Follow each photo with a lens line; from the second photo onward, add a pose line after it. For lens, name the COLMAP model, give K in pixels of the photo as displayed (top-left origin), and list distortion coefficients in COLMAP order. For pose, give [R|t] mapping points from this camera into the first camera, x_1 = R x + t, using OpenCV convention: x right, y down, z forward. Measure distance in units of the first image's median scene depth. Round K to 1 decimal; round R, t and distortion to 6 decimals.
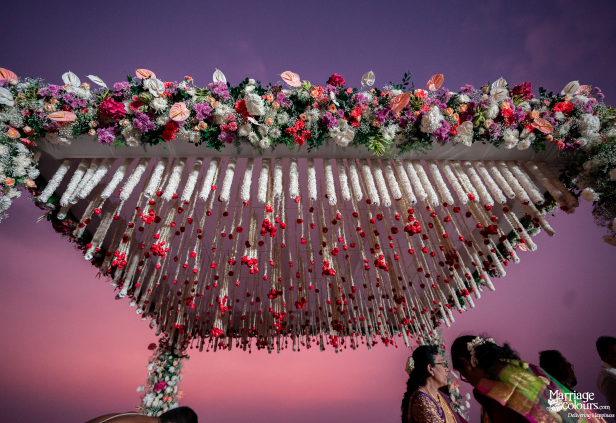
lens RADIAL K [[287.2, 0, 310.2], [0, 287.2, 210.2], [0, 0, 1]] dist [-0.026457, 0.002646]
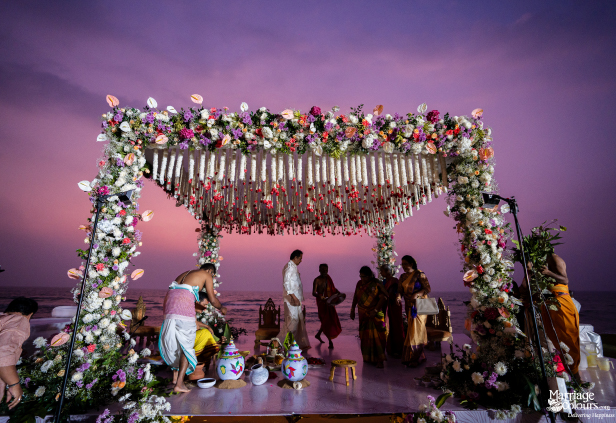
lens RADIAL K [[287.2, 0, 306.5], [0, 287.2, 210.9], [0, 0, 1]] dist [-0.026457, 0.002646]
pose [[0.999305, 0.034227, -0.014794, 0.085872], [-0.024682, 0.904580, 0.425588, -0.641253], [0.027949, -0.424927, 0.904796, -0.740680]]
